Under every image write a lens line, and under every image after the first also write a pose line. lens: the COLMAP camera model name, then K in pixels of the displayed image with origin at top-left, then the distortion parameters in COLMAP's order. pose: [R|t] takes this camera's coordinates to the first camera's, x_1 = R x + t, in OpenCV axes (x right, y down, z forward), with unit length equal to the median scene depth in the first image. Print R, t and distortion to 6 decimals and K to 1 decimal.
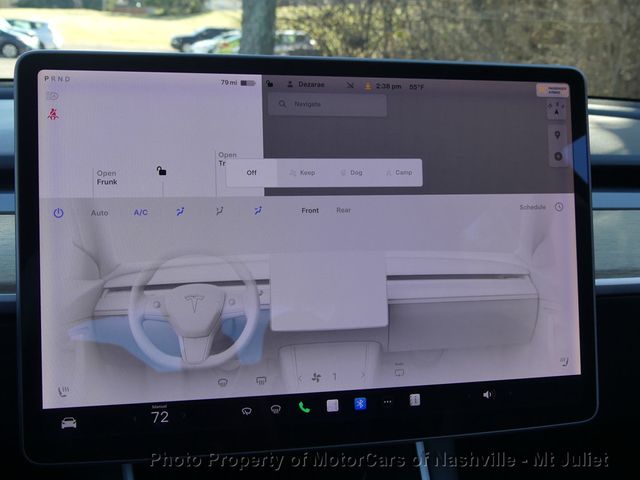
lens RADIAL K [[860.7, 0, 321.8], [0, 860.7, 239.2], [0, 0, 1]] dist [-0.010722, 0.000000]
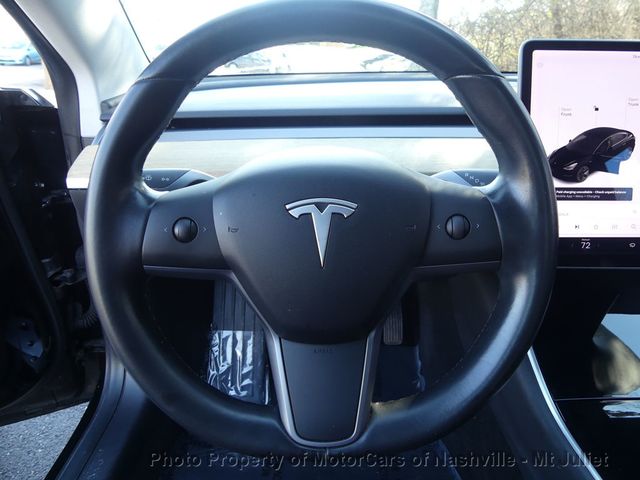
lens RADIAL K [[480.6, 0, 319.6], [0, 480.6, 239.7], [0, 0, 1]] dist [-0.017682, 0.027076]
pose [[0.970543, 0.053548, -0.234903, -0.417502], [-0.023167, 0.991212, 0.130236, 0.062441], [0.239813, -0.120958, 0.963254, -0.099469]]
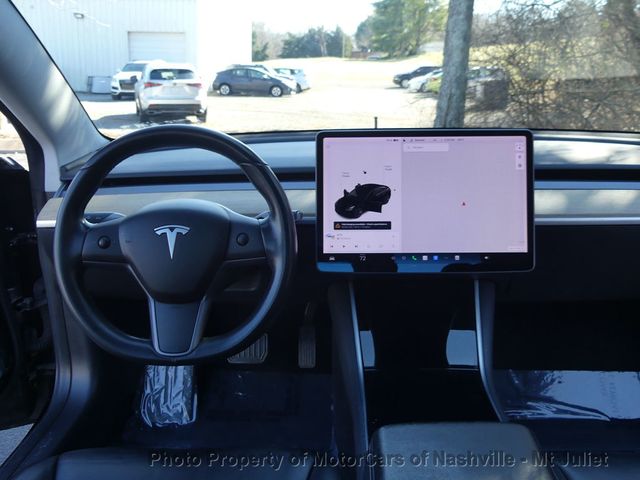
lens RADIAL K [[669.1, 0, 322.8], [0, 669.1, 256.4], [0, 0, 1]] dist [-0.016530, 0.000000]
pose [[0.962326, 0.024315, -0.270808, 0.242781], [-0.014164, 0.999124, 0.039377, 0.095916], [0.271528, -0.034057, 0.961828, -0.995903]]
